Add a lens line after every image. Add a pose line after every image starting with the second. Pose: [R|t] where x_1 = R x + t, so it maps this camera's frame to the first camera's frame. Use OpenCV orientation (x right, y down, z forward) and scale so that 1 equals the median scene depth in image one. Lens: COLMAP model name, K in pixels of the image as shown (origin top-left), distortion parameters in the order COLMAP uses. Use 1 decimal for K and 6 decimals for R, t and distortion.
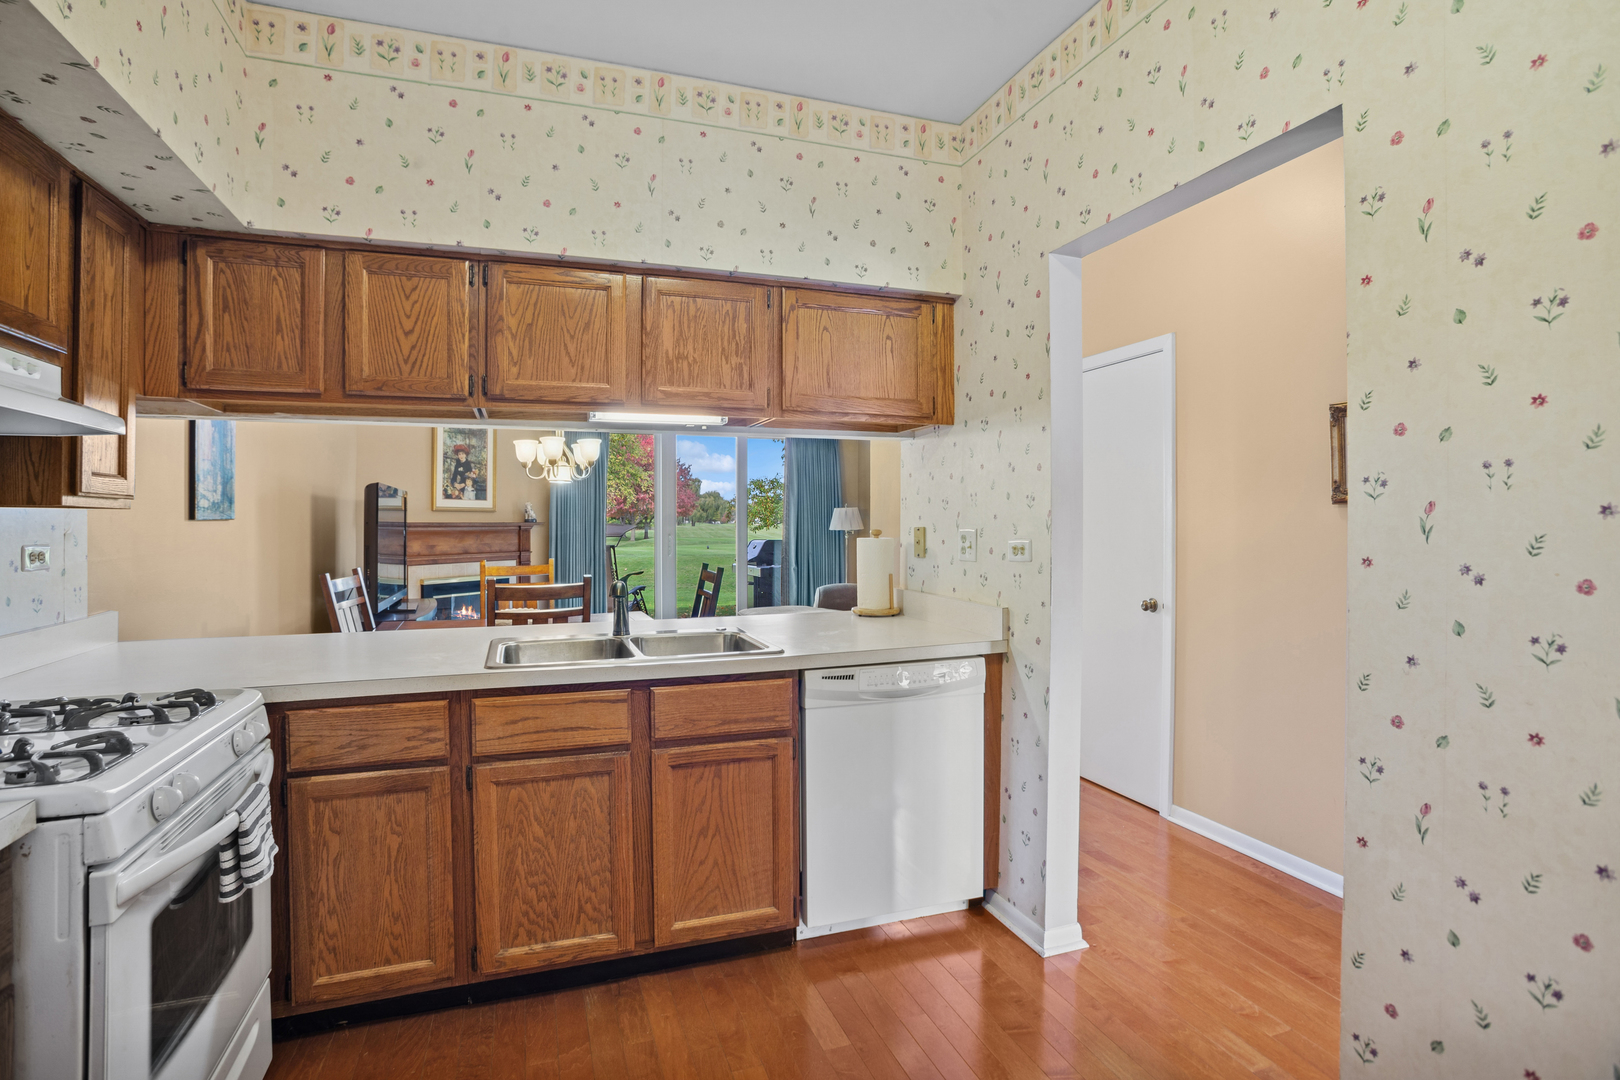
lens RADIAL K [[808.3, 0, 806.9], [0, 808.3, 521.5], [0, 0, 1]] dist [-0.075409, 0.035029]
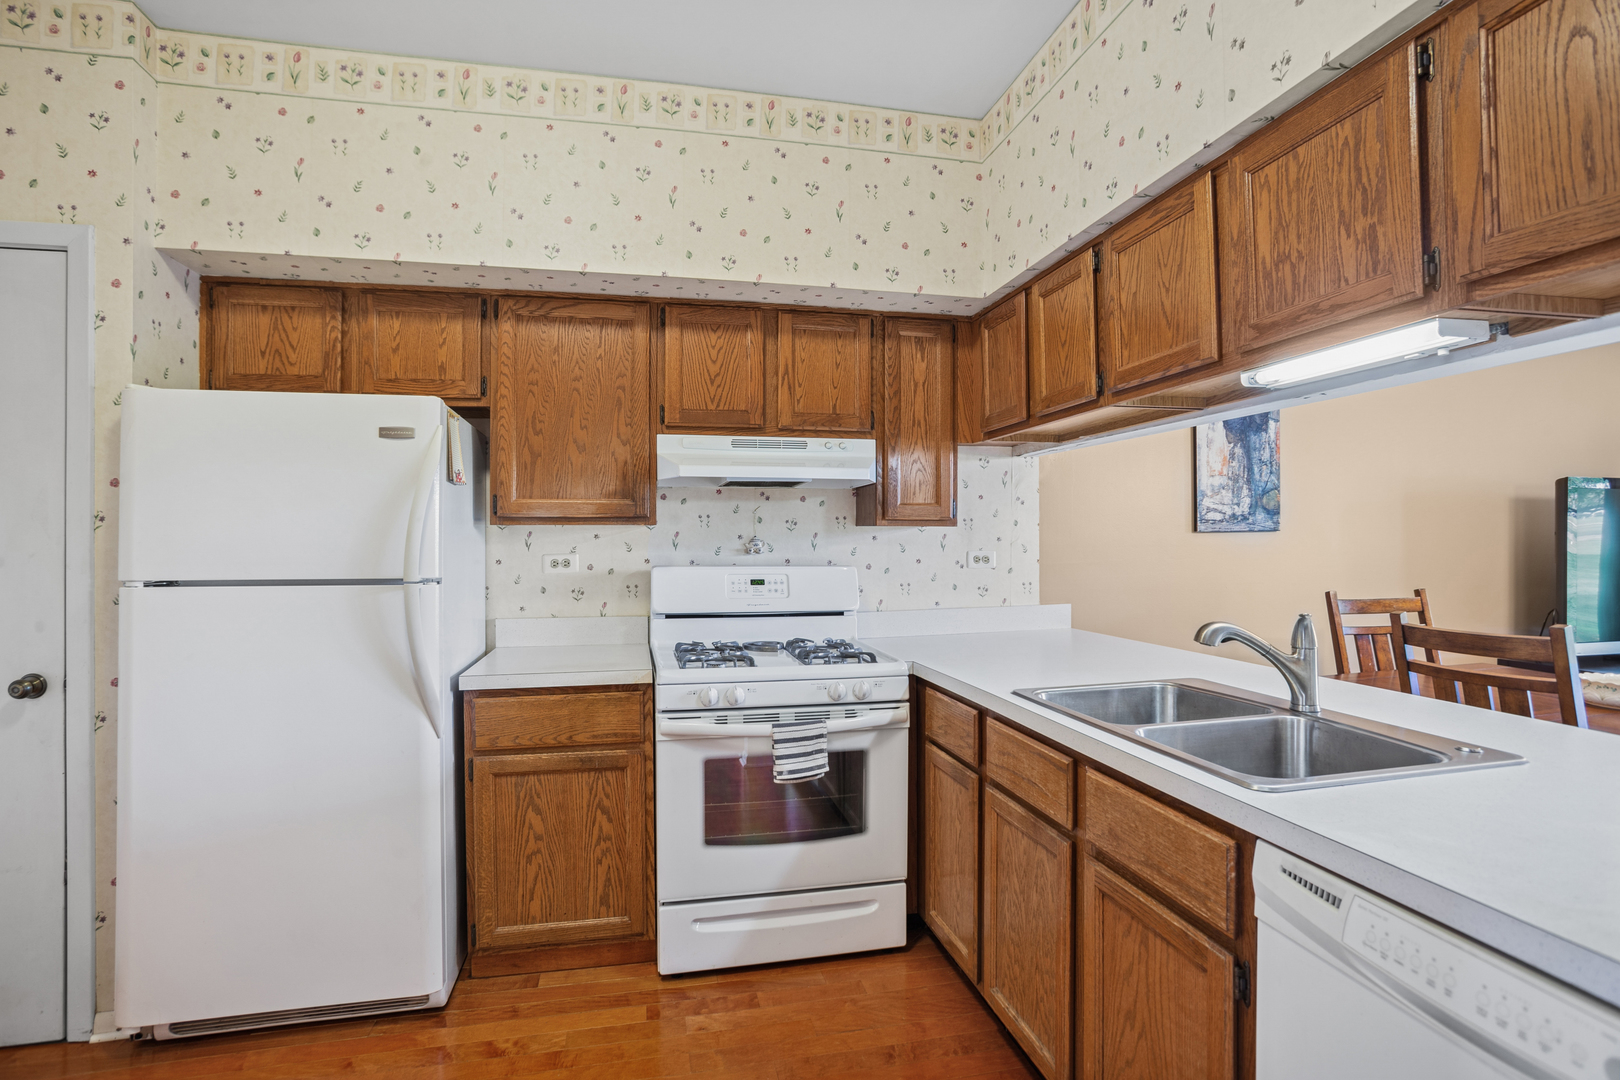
lens RADIAL K [[808.3, 0, 806.9], [0, 808.3, 521.5], [0, 0, 1]] dist [-0.075409, 0.035029]
pose [[-0.146051, -0.015354, -0.989158, 0.513525], [0.005570, 0.999851, -0.016343, -0.001825], [0.989261, -0.007897, -0.145944, 0.801020]]
